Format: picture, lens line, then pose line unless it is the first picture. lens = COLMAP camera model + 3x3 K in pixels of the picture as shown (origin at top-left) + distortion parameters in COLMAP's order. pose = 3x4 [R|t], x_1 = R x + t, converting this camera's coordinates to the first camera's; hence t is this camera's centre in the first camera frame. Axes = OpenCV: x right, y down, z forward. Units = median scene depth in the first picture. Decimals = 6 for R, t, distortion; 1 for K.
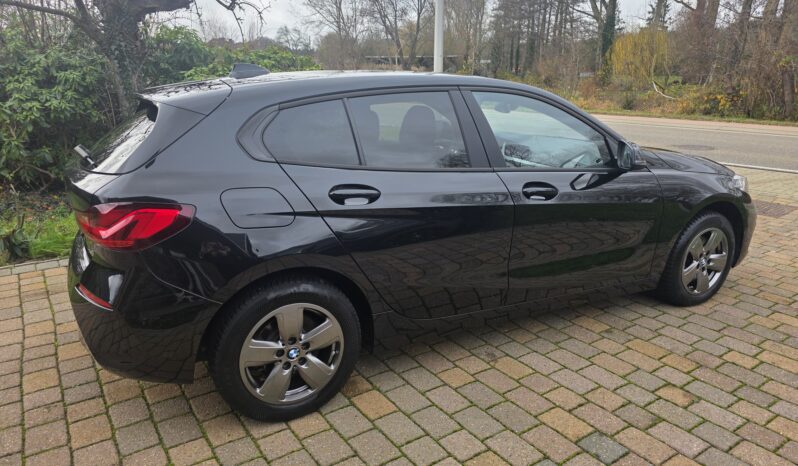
lens RADIAL K [[535.8, 0, 395.3], [0, 535.8, 223.5], [0, 0, 1]] dist [0.059218, -0.050705]
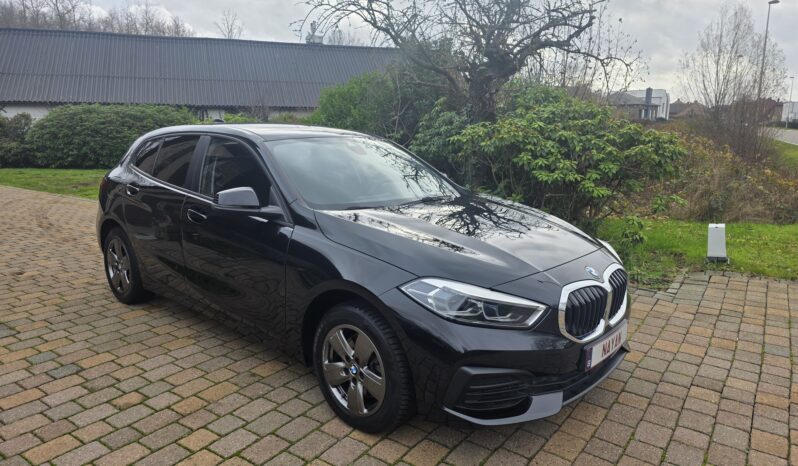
lens RADIAL K [[534.1, 0, 401.4], [0, 534.1, 233.6], [0, 0, 1]] dist [0.055992, -0.048200]
pose [[0.352290, 0.181482, -0.918126, 1.611292], [-0.254095, 0.962717, 0.092799, -0.258065], [0.900737, 0.200599, 0.385270, 0.955181]]
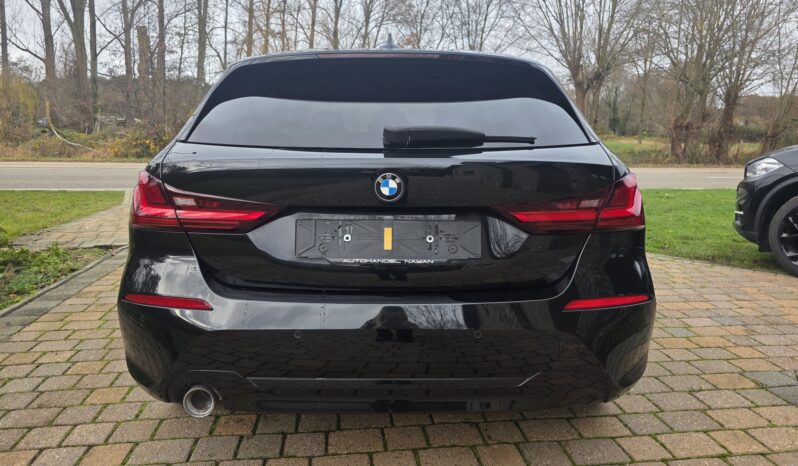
lens RADIAL K [[535.8, 0, 395.3], [0, 535.8, 223.5], [0, 0, 1]] dist [0.059218, -0.050705]
pose [[0.461409, -0.144393, 0.875359, -1.032083], [0.226444, 0.973154, 0.041164, -0.057143], [-0.857803, 0.179226, 0.481719, 0.672091]]
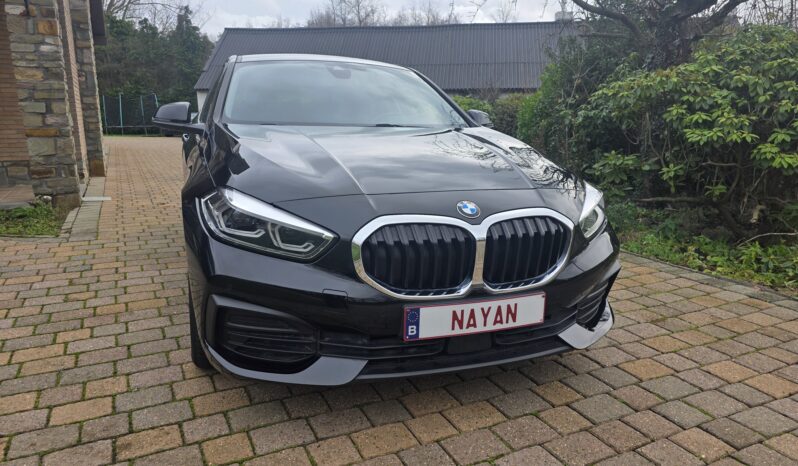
lens RADIAL K [[537.8, 0, 393.0], [0, 537.8, 233.6], [0, 0, 1]] dist [0.051955, -0.043744]
pose [[-0.134477, 0.206068, -0.969253, 1.518561], [-0.273766, 0.932341, 0.236204, -0.293144], [0.952349, 0.297112, -0.068964, 1.634966]]
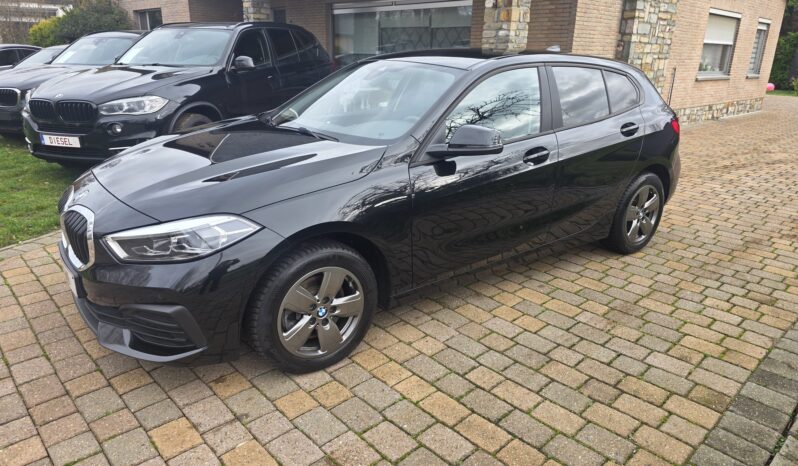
lens RADIAL K [[533.5, 0, 399.0], [0, 533.5, 233.0], [0, 0, 1]] dist [0.066273, -0.066230]
pose [[-0.987433, 0.025920, -0.155900, 0.436999], [-0.066016, 0.828624, 0.555899, -0.697512], [0.143591, 0.559204, -0.816500, 2.560051]]
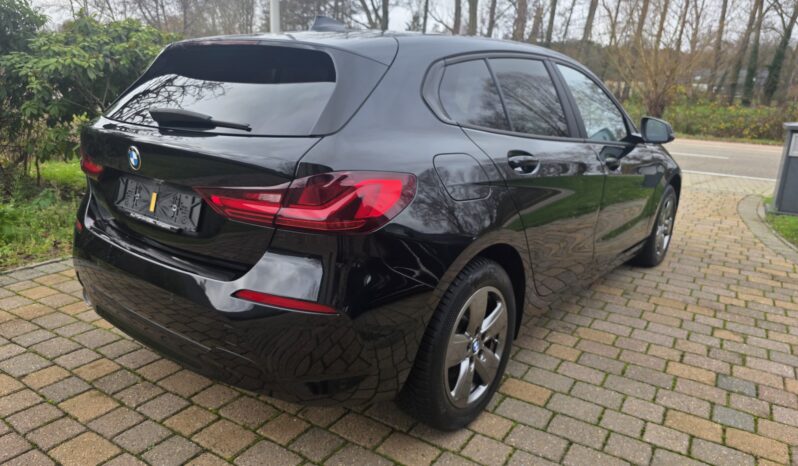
lens RADIAL K [[539.4, 0, 403.6], [0, 539.4, 226.1], [0, 0, 1]] dist [0.047444, -0.051823]
pose [[0.913106, -0.066867, 0.402203, -0.533327], [0.069296, 0.997560, 0.008526, 0.026187], [-0.401791, 0.020086, 0.915511, 0.202787]]
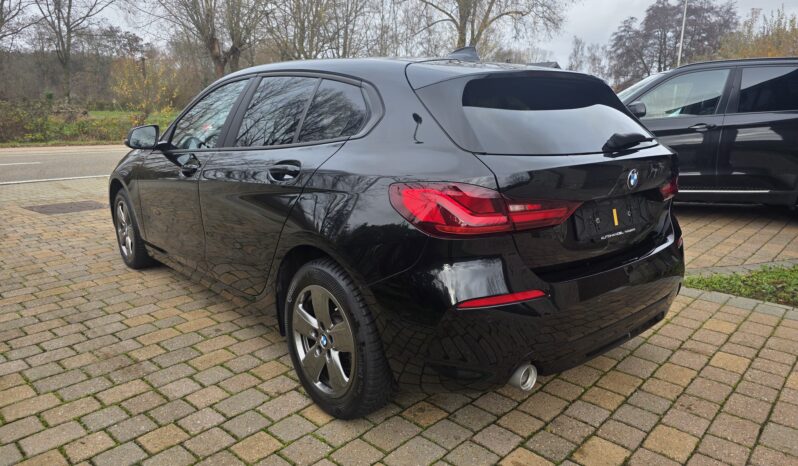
lens RADIAL K [[535.3, 0, 397.6], [0, 535.3, 227.6], [0, 0, 1]] dist [0.056698, -0.052487]
pose [[-0.220223, -0.213831, 0.951724, -1.209573], [0.247213, 0.931589, 0.266511, -0.287732], [-0.943603, 0.293971, -0.152296, 1.367679]]
